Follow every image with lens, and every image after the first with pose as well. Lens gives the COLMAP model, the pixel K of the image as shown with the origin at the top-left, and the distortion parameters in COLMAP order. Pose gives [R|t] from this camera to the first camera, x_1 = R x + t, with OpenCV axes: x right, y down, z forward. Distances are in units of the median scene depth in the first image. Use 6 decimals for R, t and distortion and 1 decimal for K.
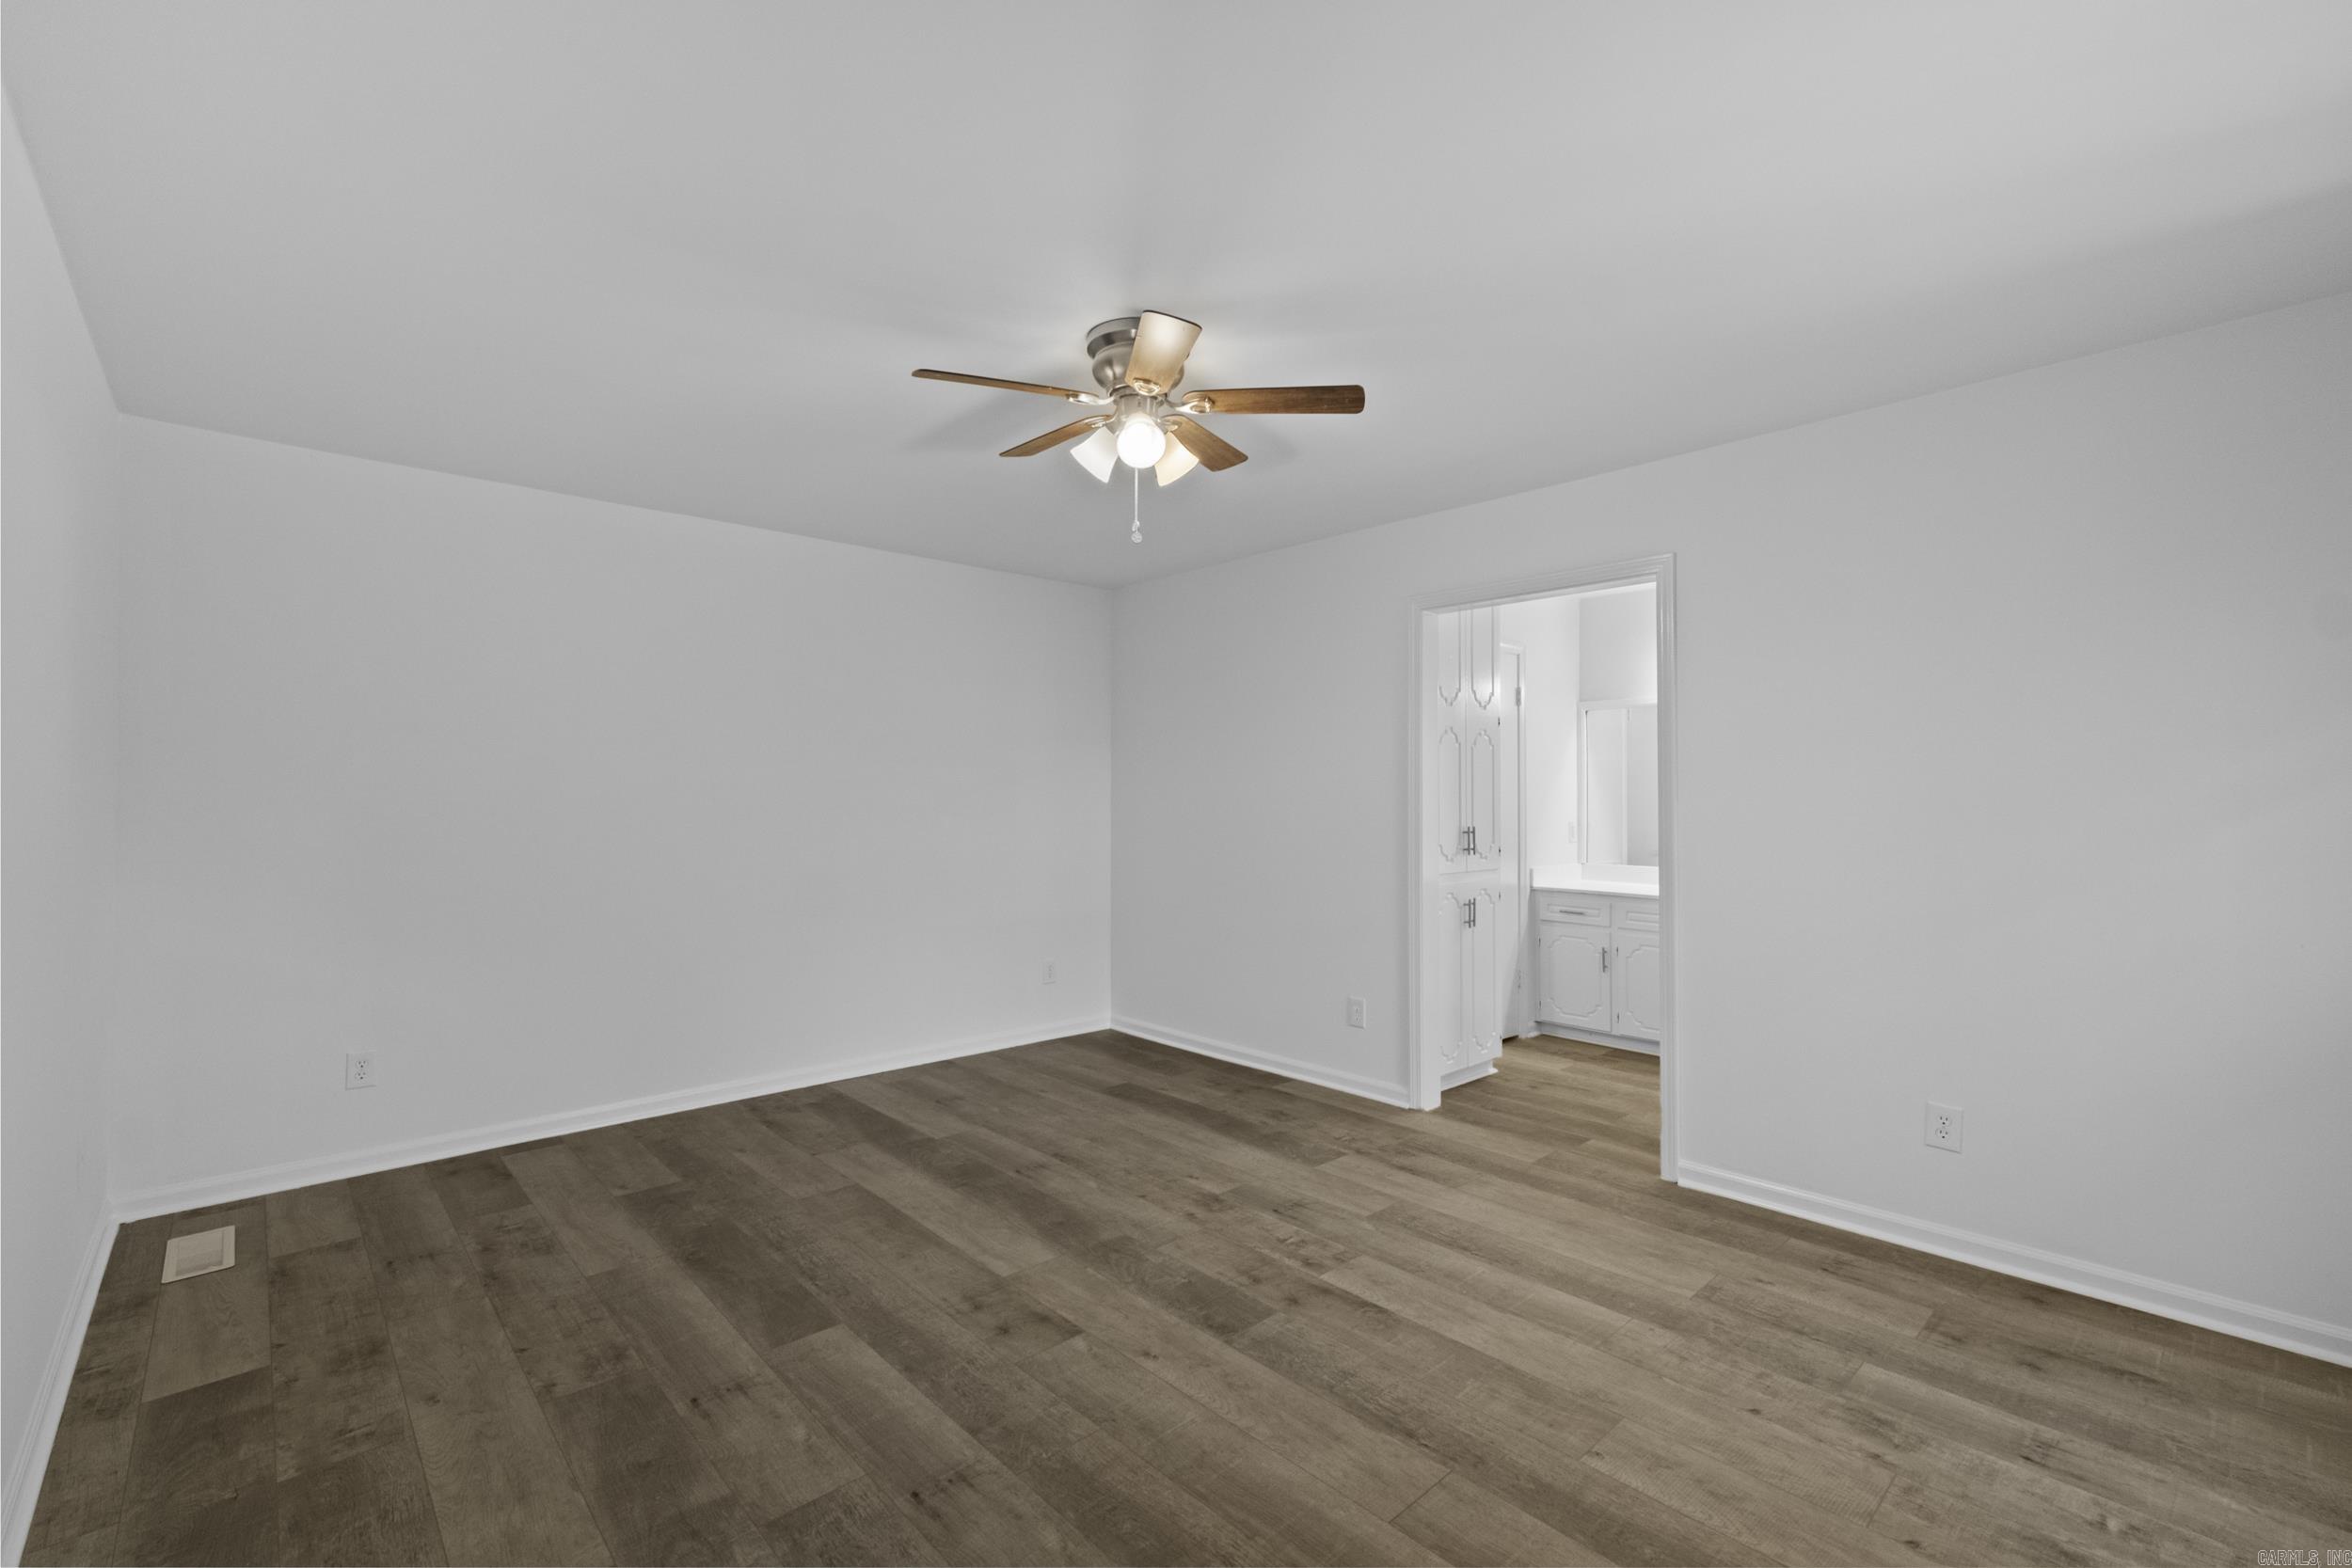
lens RADIAL K [[1007.5, 0, 1164.1], [0, 1007.5, 786.6], [0, 0, 1]] dist [0.006128, 0.000076]
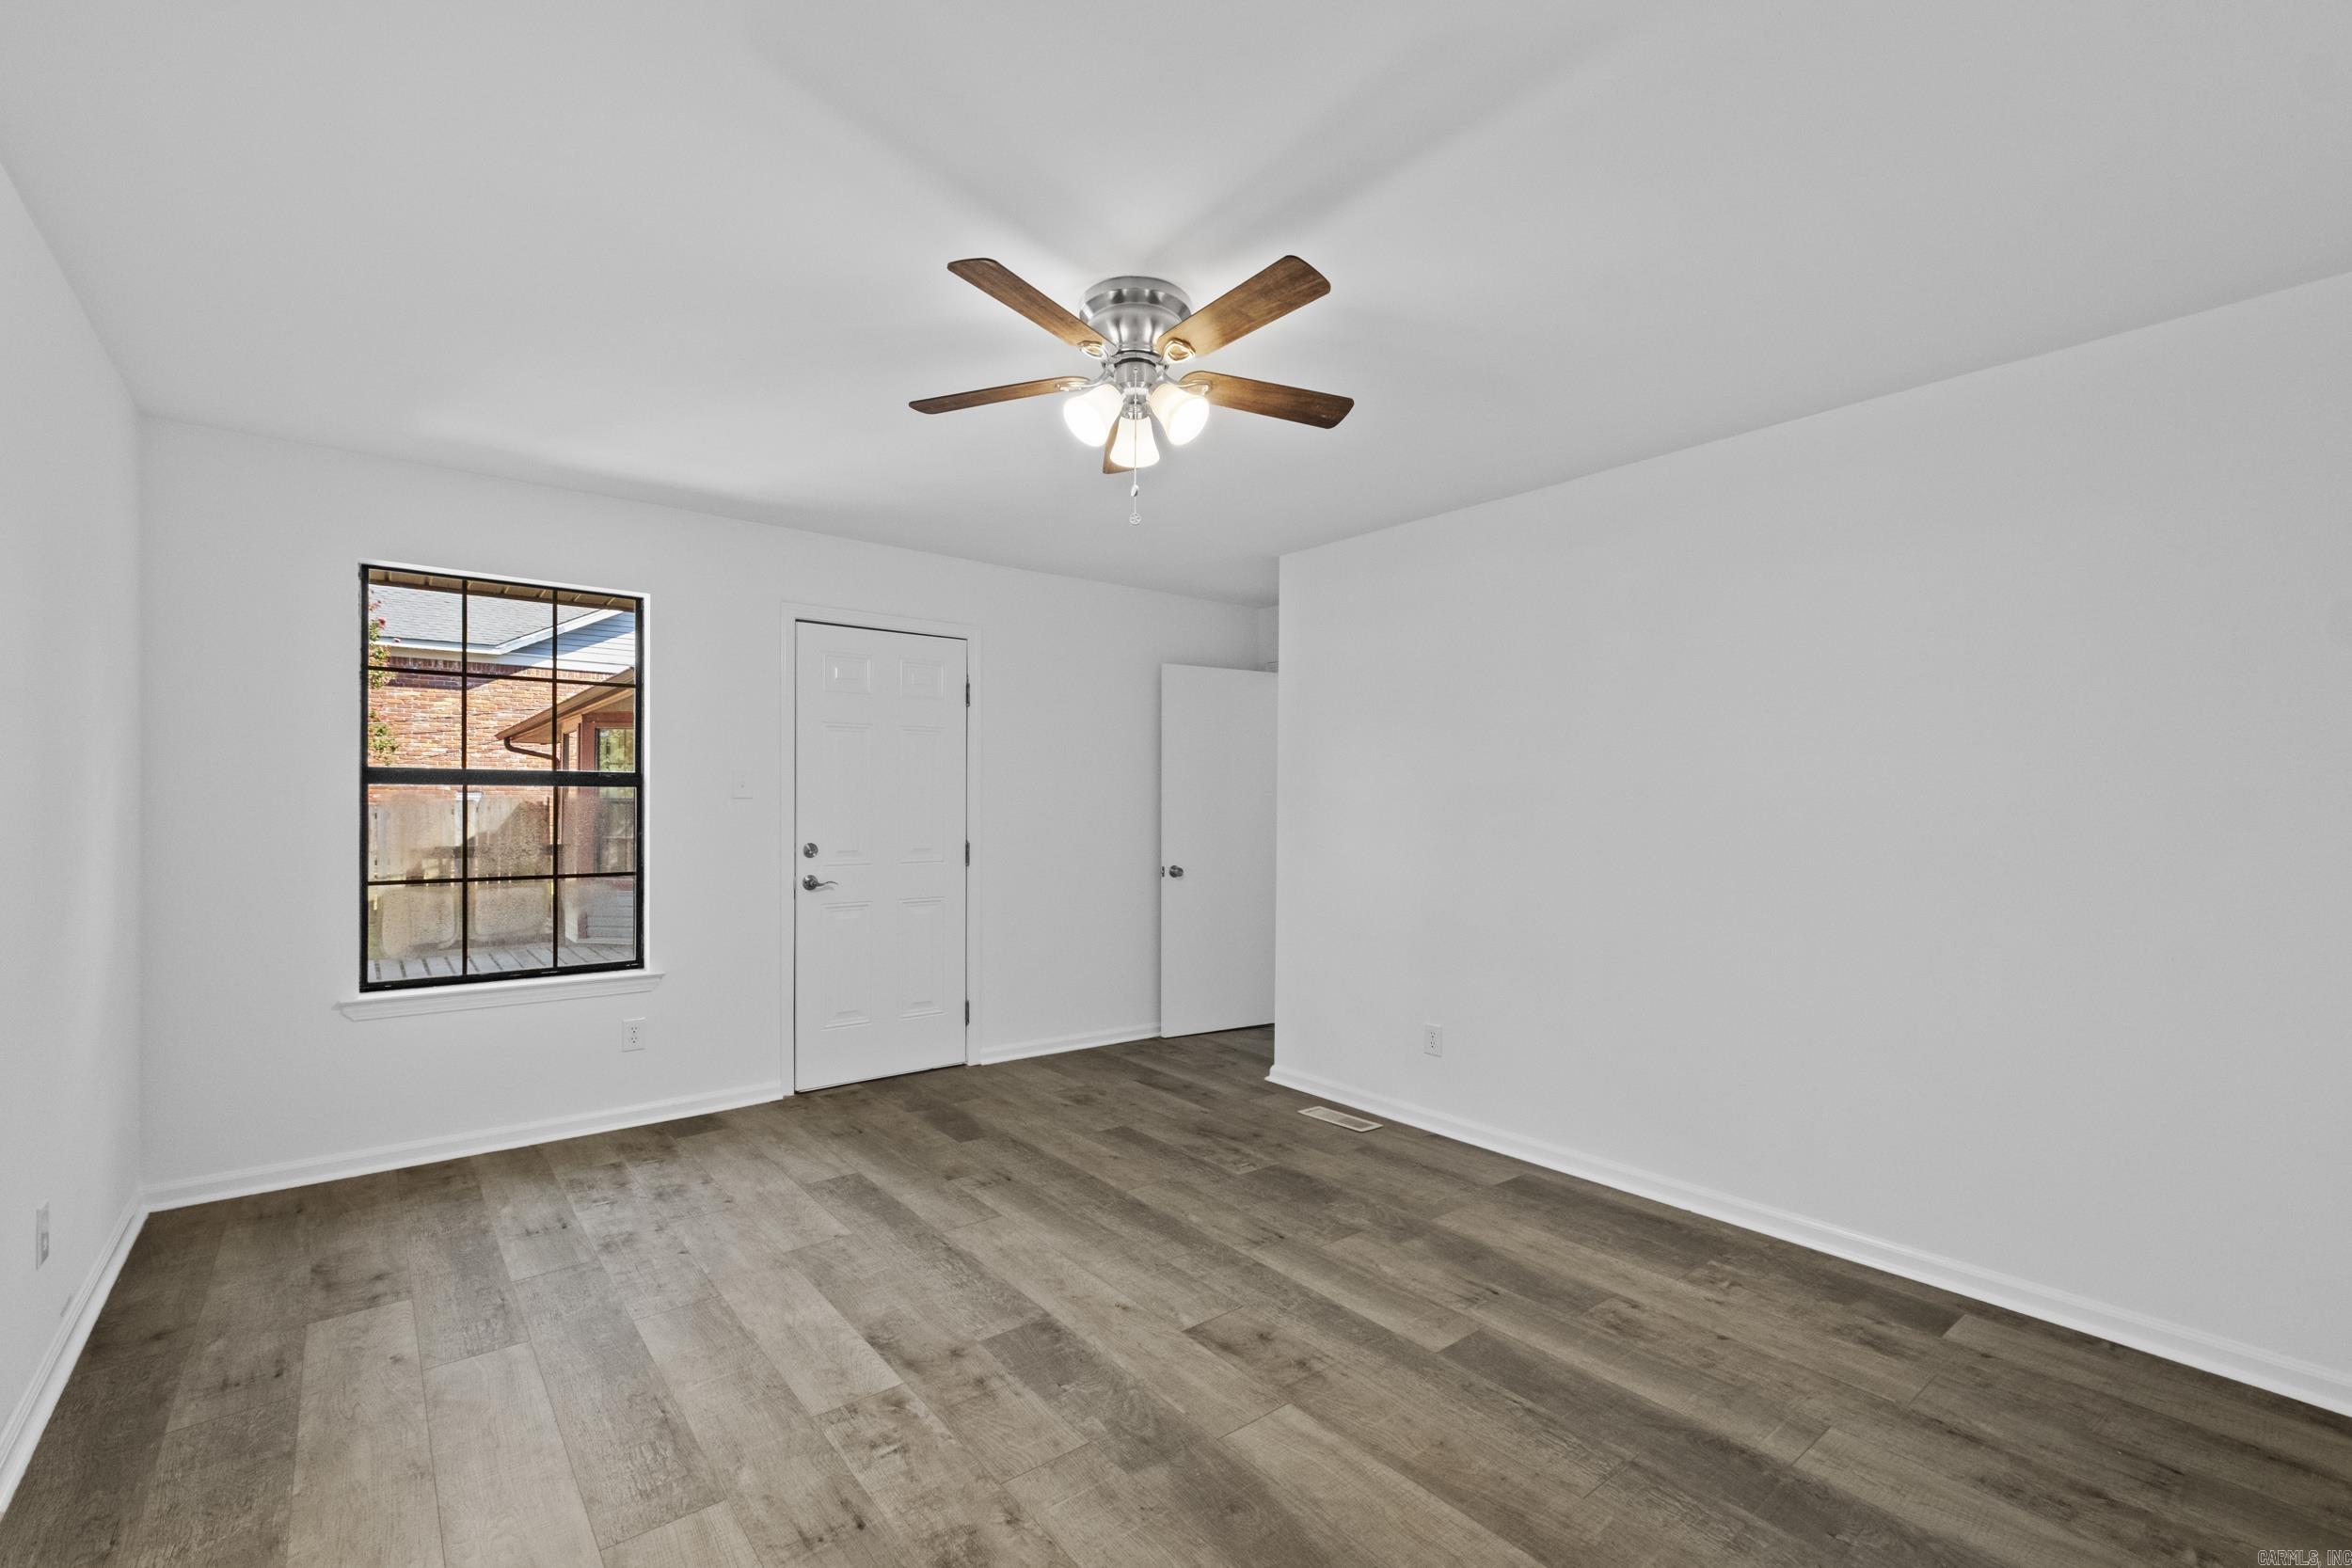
lens RADIAL K [[1007.5, 0, 1164.1], [0, 1007.5, 786.6], [0, 0, 1]] dist [0.006128, 0.000076]
pose [[-0.997951, -0.006796, 0.063620, -0.121390], [-0.008539, 0.999595, -0.027153, 0.023673], [-0.063410, -0.027640, -0.997605, 2.037168]]
